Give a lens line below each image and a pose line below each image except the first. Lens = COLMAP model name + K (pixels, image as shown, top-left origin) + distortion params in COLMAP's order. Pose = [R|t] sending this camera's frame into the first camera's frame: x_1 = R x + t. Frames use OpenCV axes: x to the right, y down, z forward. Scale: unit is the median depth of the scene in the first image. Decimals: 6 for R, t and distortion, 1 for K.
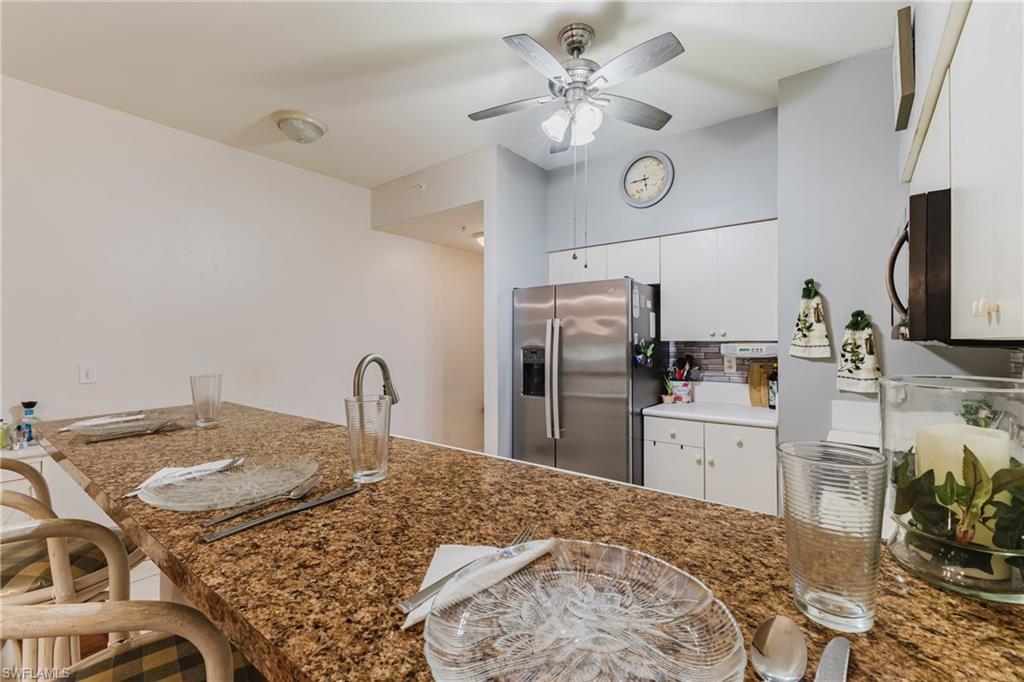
lens RADIAL K [[438.8, 0, 512.3], [0, 438.8, 341.7], [0, 0, 1]] dist [0.002688, 0.000355]
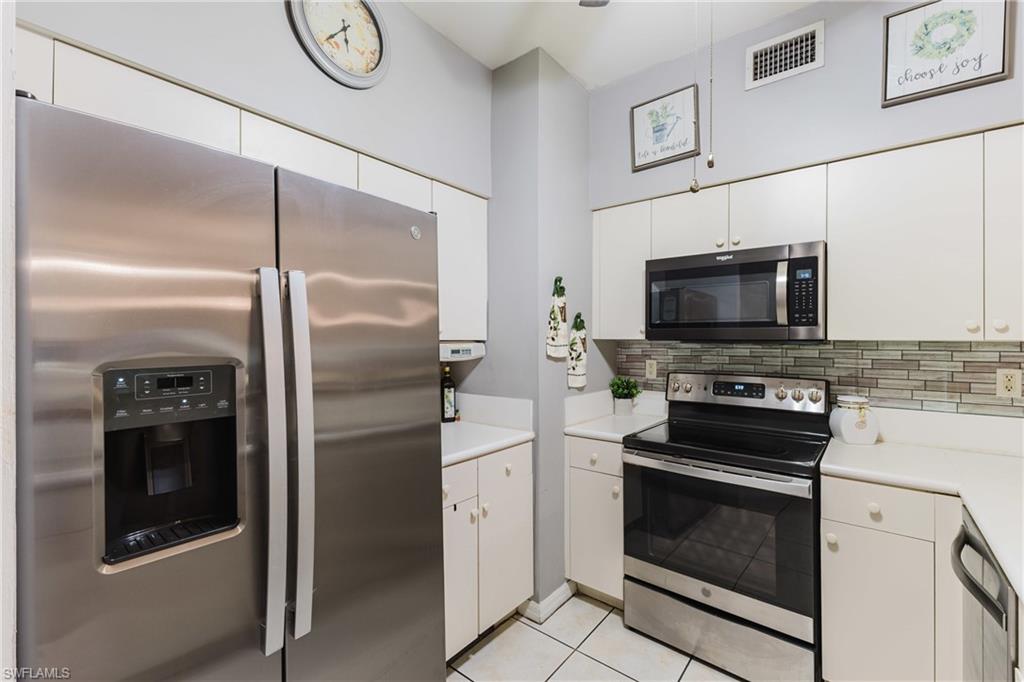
lens RADIAL K [[438.8, 0, 511.7], [0, 438.8, 338.4], [0, 0, 1]] dist [0.002688, 0.000355]
pose [[0.010927, 0.004797, 0.999929, -0.298219], [-0.000900, 0.999988, -0.004787, -0.001219], [-0.999940, -0.000848, 0.010931, 1.105181]]
